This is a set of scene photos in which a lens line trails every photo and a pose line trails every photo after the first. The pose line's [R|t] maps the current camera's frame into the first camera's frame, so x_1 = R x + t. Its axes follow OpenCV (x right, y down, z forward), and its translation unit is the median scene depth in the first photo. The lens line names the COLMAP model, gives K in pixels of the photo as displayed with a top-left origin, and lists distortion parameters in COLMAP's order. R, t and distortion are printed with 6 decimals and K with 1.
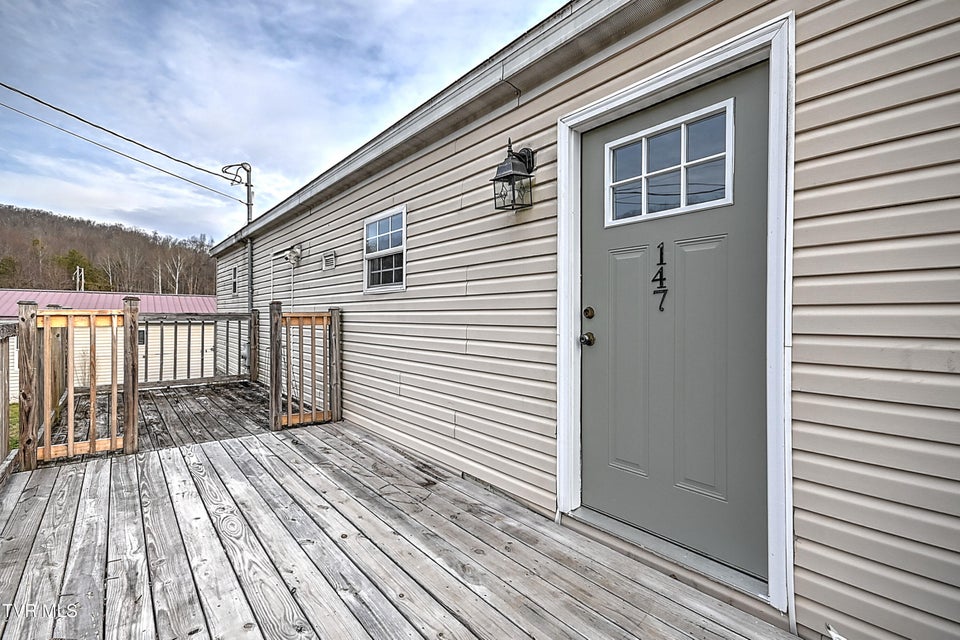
lens RADIAL K [[437.0, 0, 480.9], [0, 437.0, 313.1], [0, 0, 1]] dist [0.026228, -0.001221]
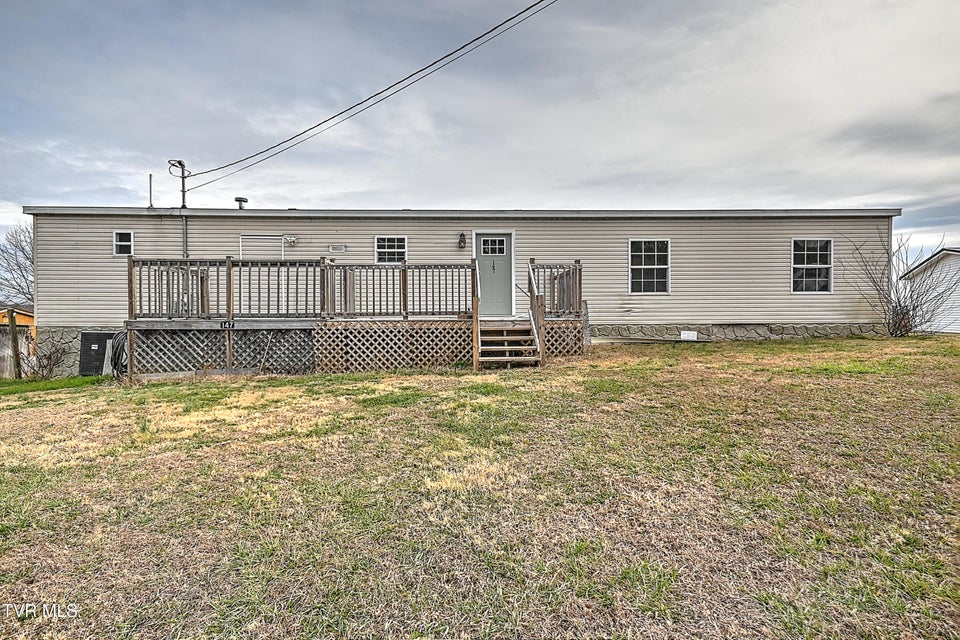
lens RADIAL K [[437.0, 0, 487.2], [0, 437.0, 317.7], [0, 0, 1]] dist [0.026228, -0.001221]
pose [[0.604135, -0.010129, 0.796817, -3.386282], [0.000352, 0.999923, 0.012444, 0.415721], [-0.796882, -0.007237, 0.604092, -1.891195]]
